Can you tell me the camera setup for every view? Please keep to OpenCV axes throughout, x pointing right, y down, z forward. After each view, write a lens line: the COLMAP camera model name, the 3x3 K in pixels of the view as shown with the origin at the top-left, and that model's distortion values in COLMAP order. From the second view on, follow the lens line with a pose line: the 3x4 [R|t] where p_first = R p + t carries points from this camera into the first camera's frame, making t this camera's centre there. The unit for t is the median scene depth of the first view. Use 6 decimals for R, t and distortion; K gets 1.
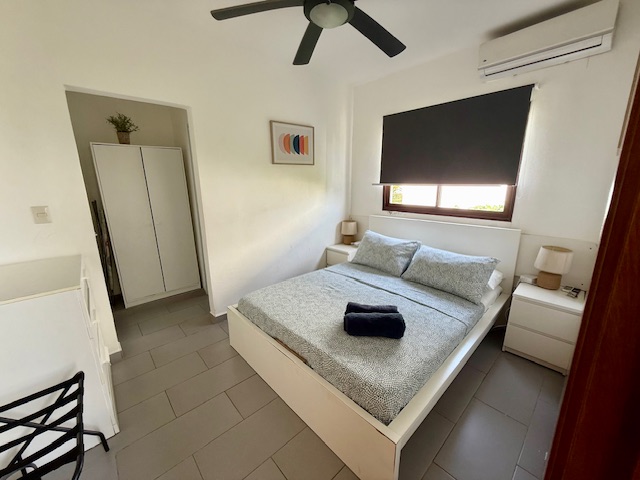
lens RADIAL K [[255.4, 0, 319.6], [0, 255.4, 240.7], [0, 0, 1]] dist [-0.001563, -0.000496]
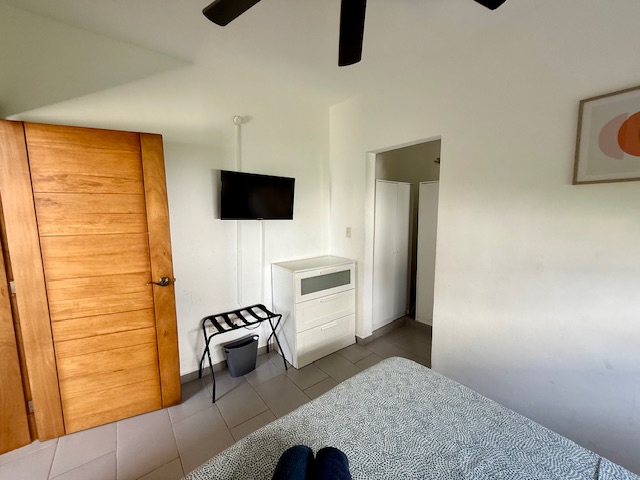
lens RADIAL K [[255.4, 0, 319.6], [0, 255.4, 240.7], [0, 0, 1]] dist [-0.001563, -0.000496]
pose [[-0.070313, 0.127232, -0.989378, 0.481457], [-0.224248, 0.964429, 0.139961, -0.196869], [0.971992, 0.231707, -0.039280, 0.729041]]
